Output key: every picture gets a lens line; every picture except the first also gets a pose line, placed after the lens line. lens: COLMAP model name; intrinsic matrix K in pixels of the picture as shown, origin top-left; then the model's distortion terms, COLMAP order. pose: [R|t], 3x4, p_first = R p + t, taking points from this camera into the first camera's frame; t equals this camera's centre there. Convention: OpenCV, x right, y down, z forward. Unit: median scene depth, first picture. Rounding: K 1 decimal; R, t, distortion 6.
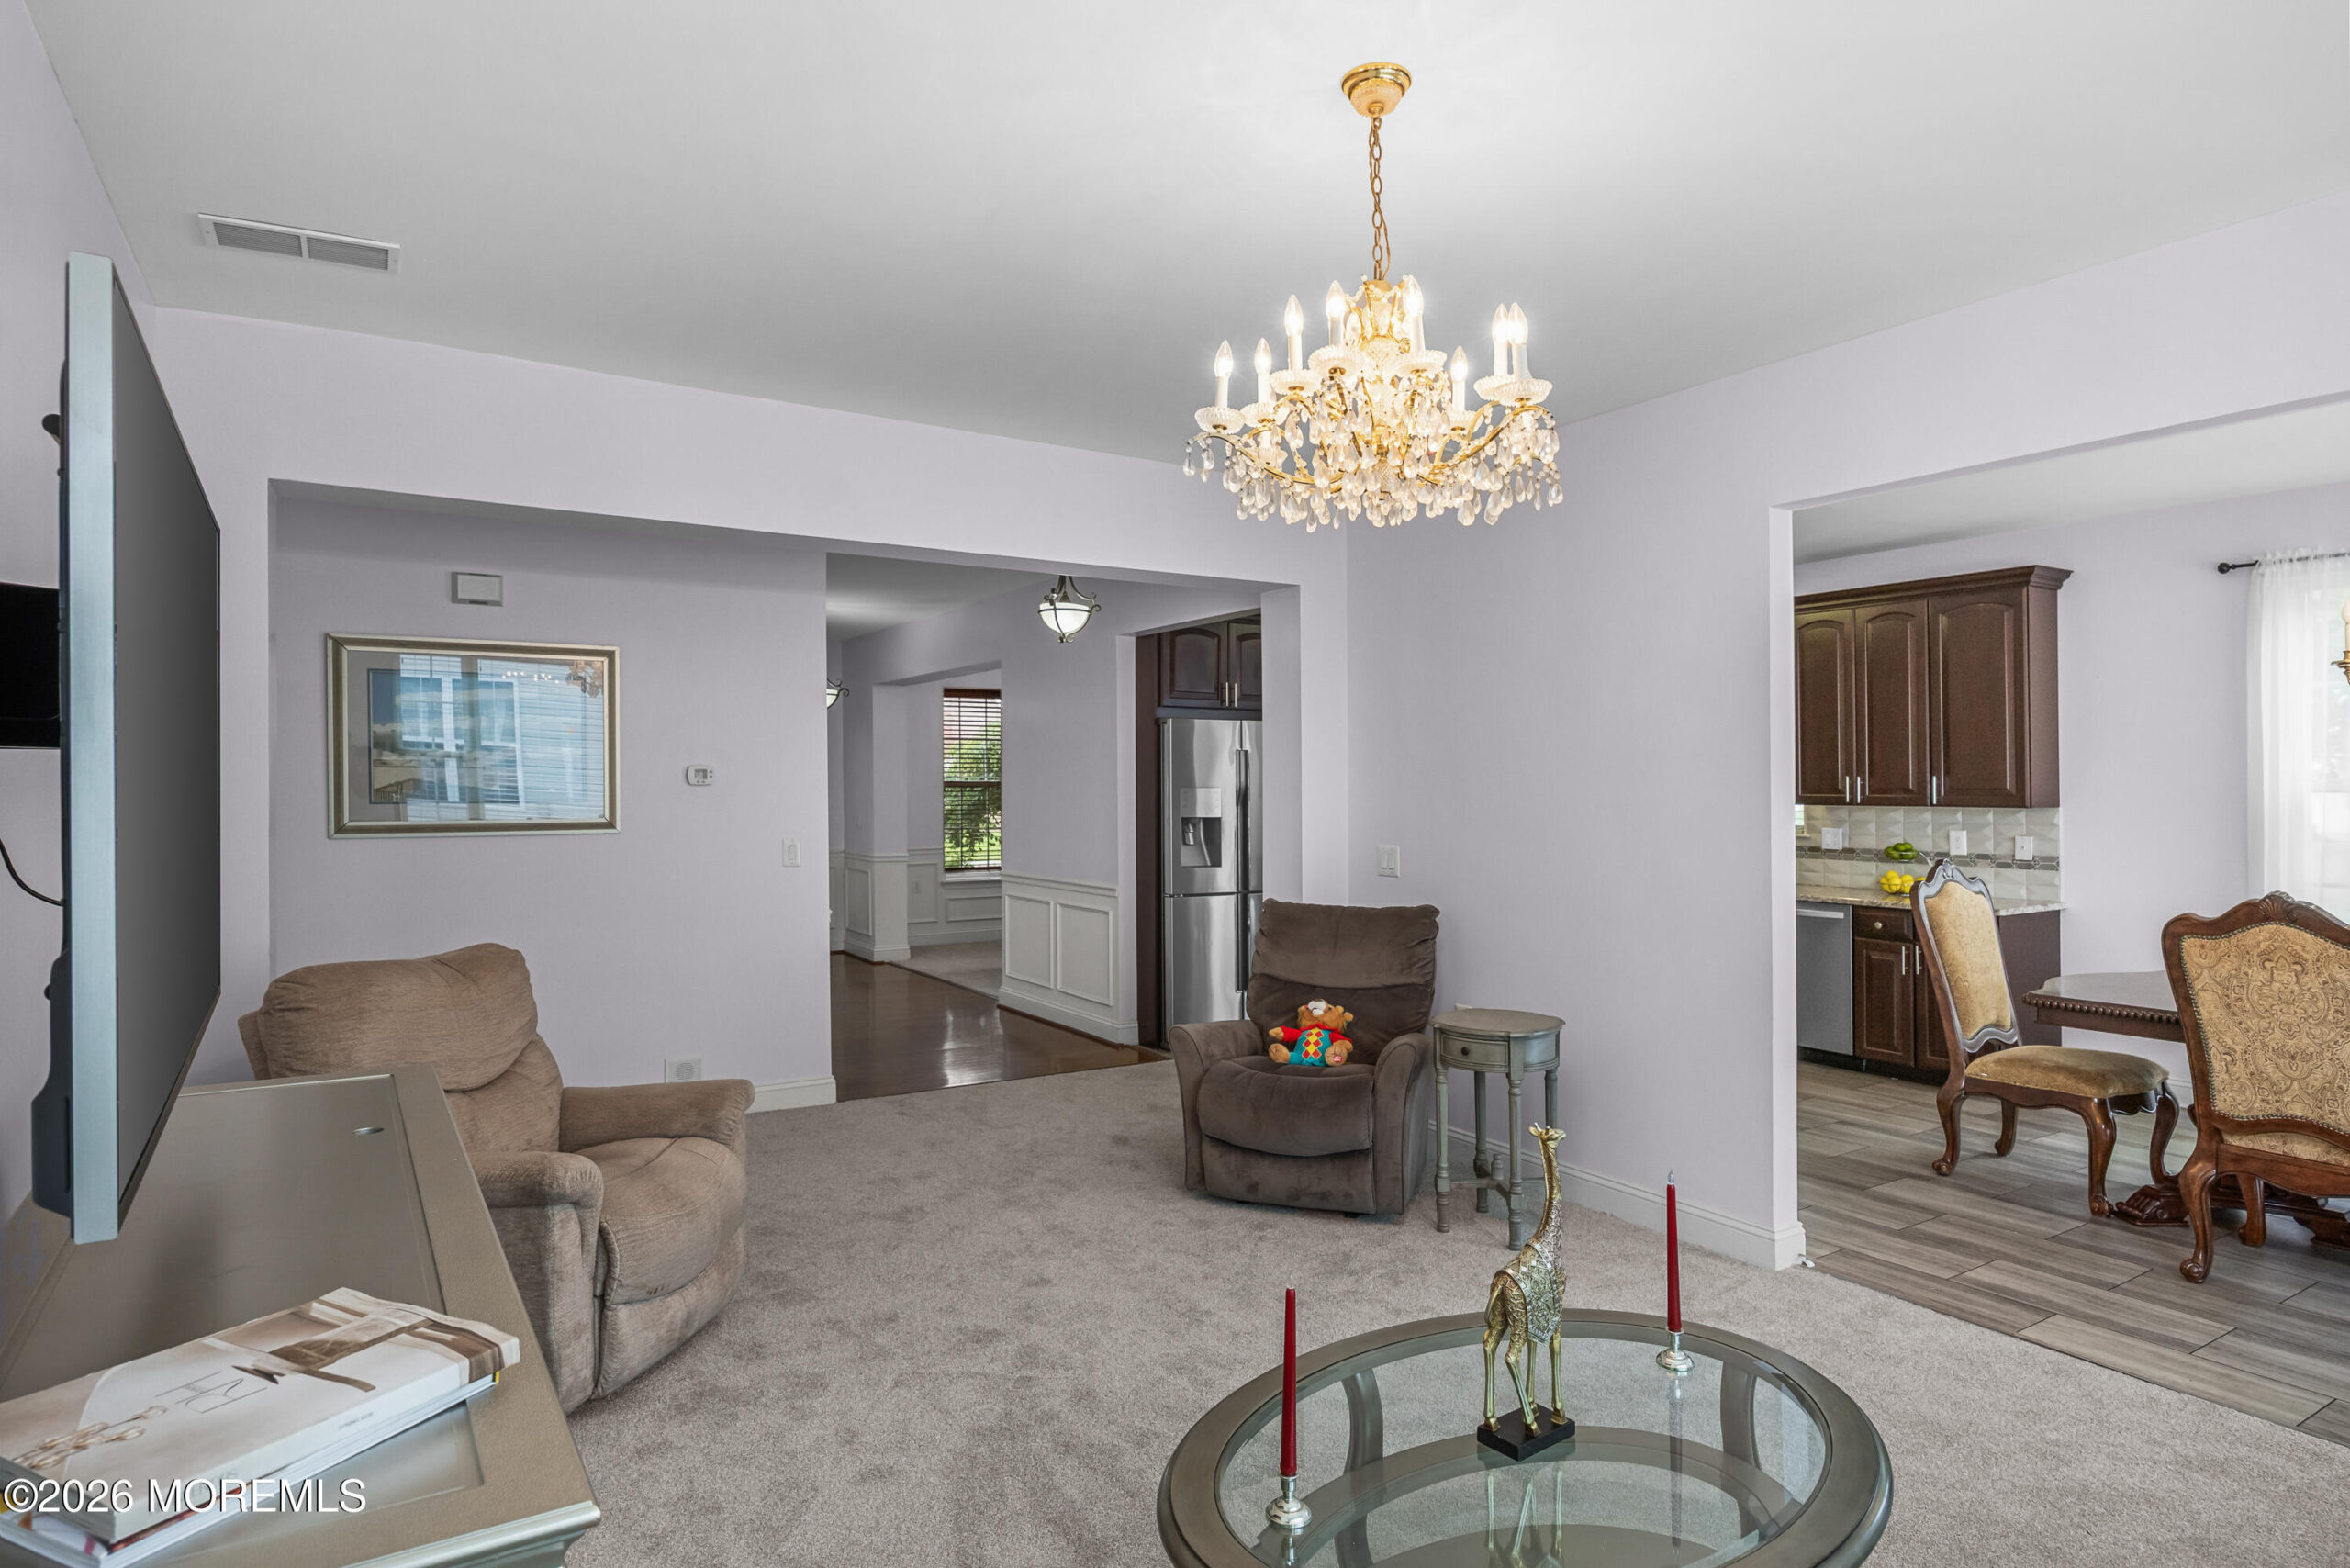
lens RADIAL K [[1310.6, 0, 1166.3], [0, 1310.6, 767.5], [0, 0, 1]] dist [-0.003527, 0.001254]
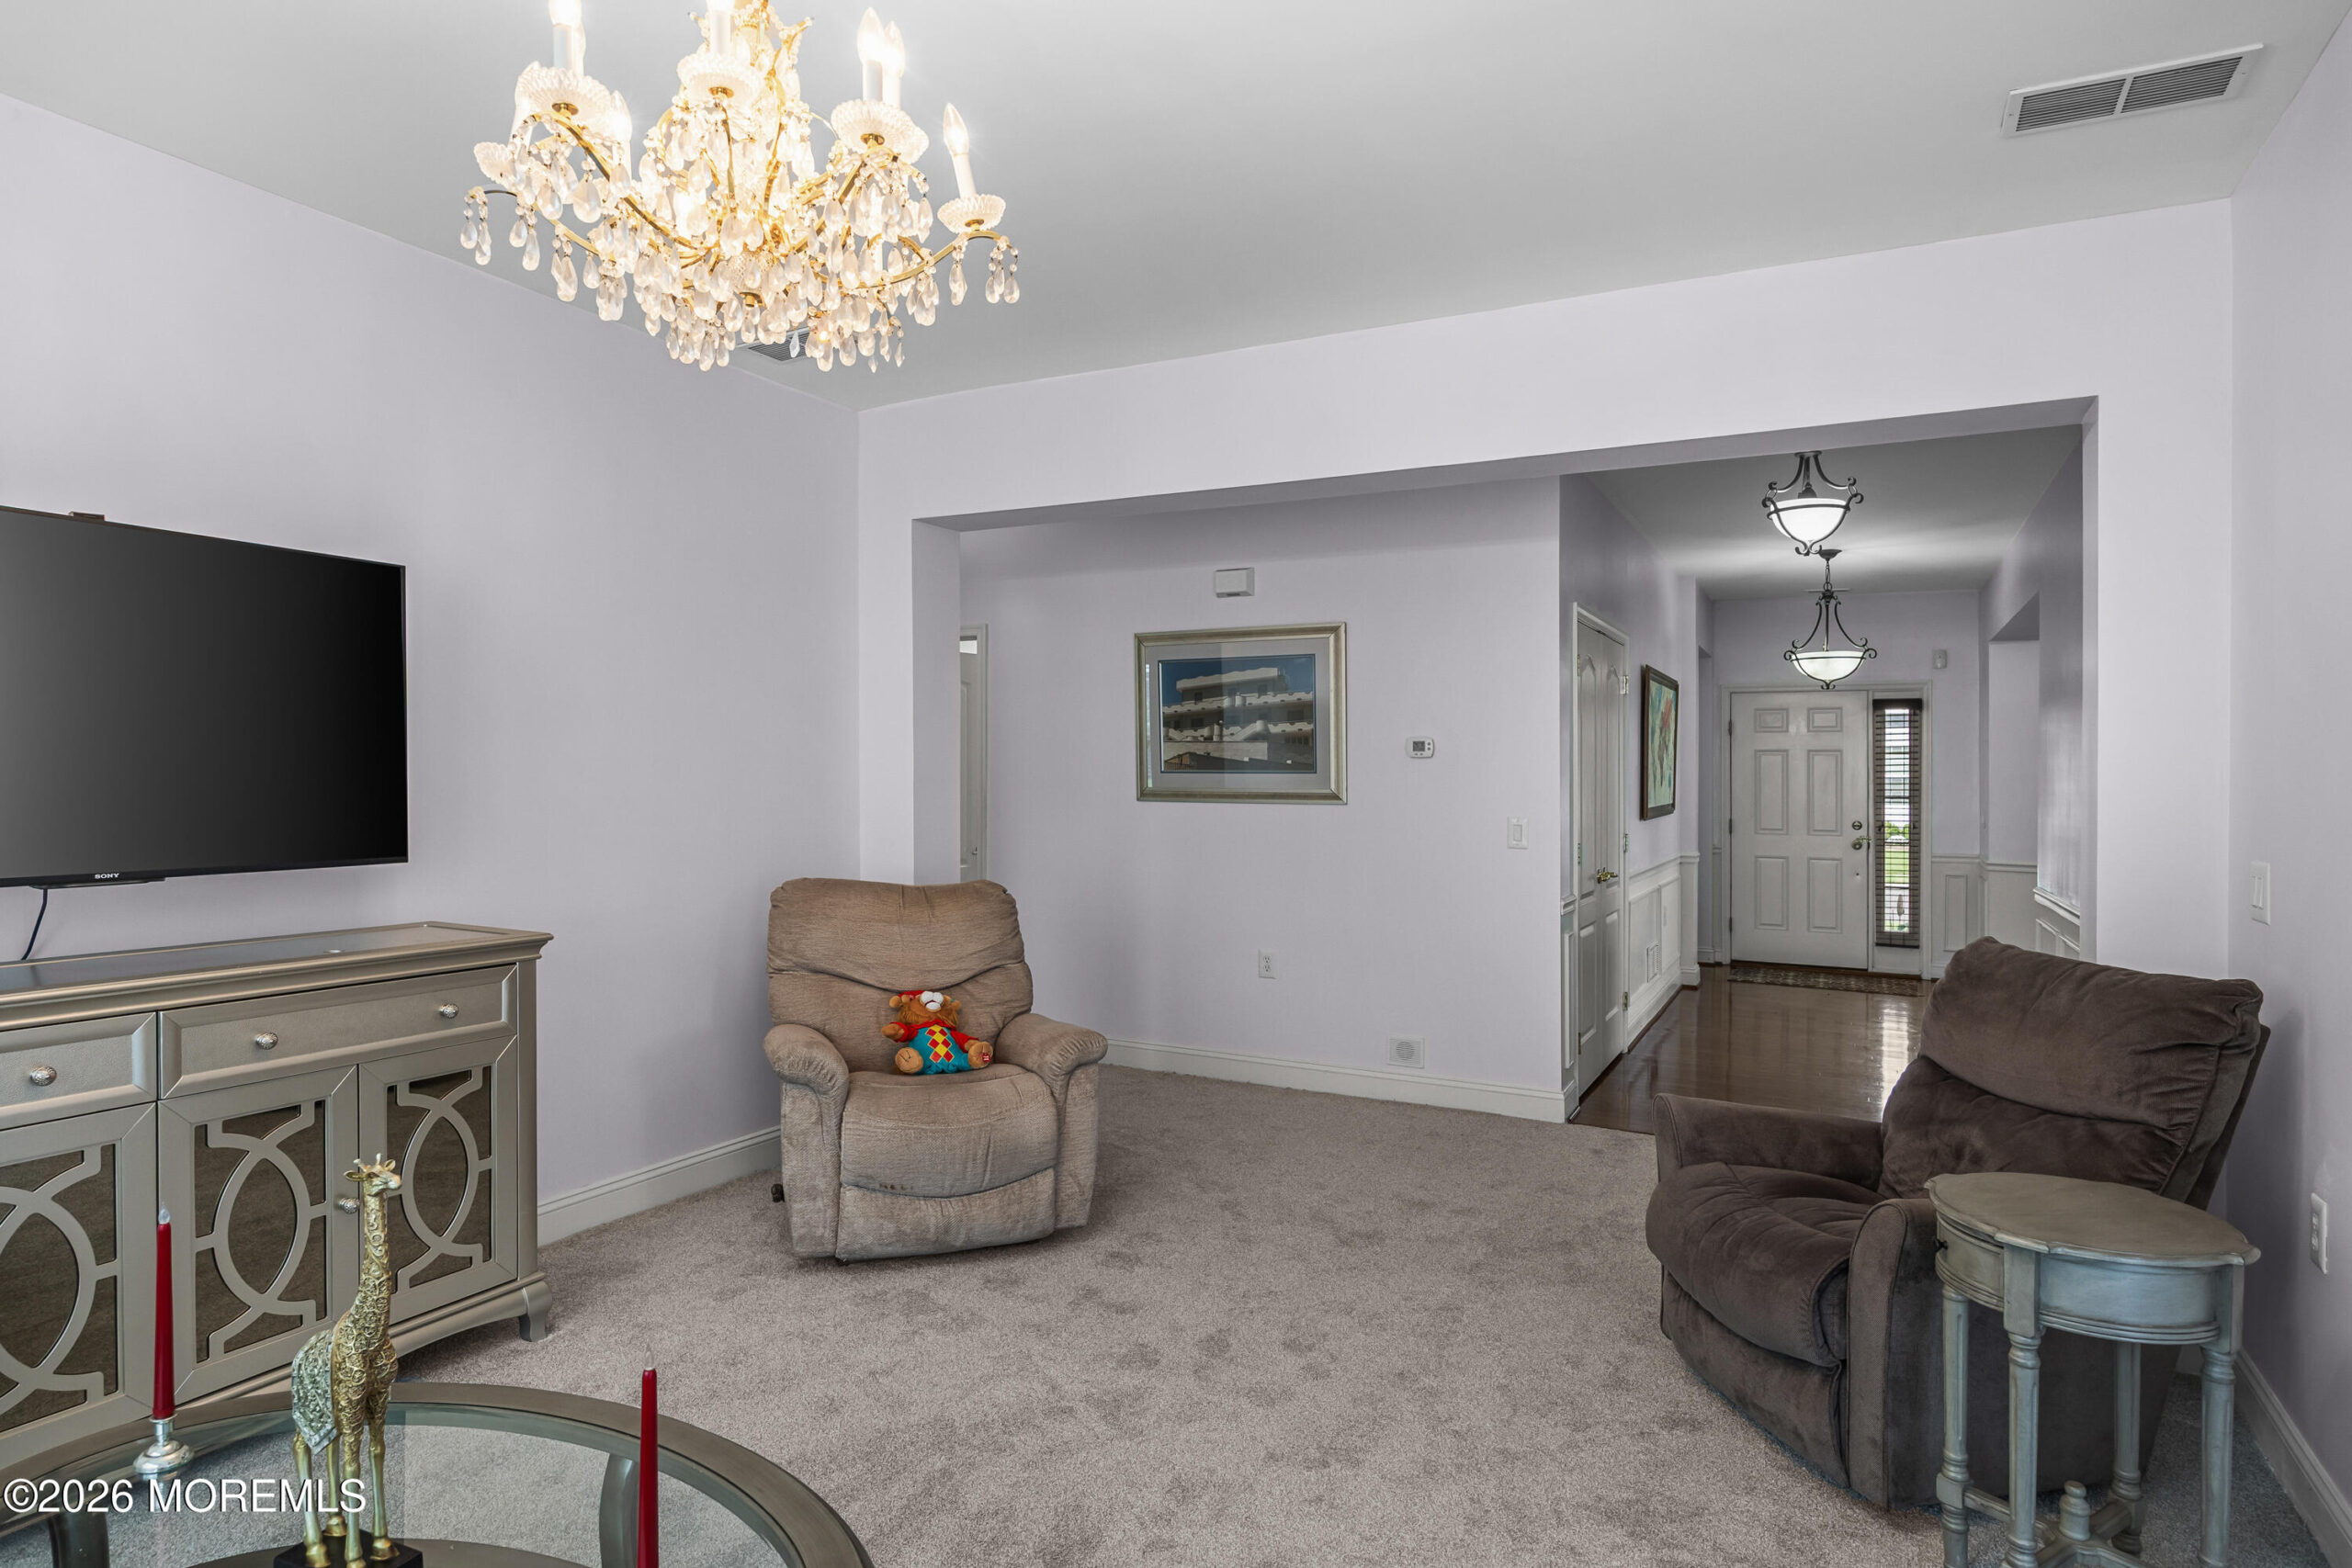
lens RADIAL K [[1311.6, 0, 1165.7], [0, 1311.6, 785.4], [0, 0, 1]] dist [-0.003527, 0.001254]
pose [[0.493819, 0.010166, -0.869505, 0.504302], [0.001728, 0.999918, 0.012673, 0.027793], [0.869563, -0.007761, 0.493761, 0.463739]]
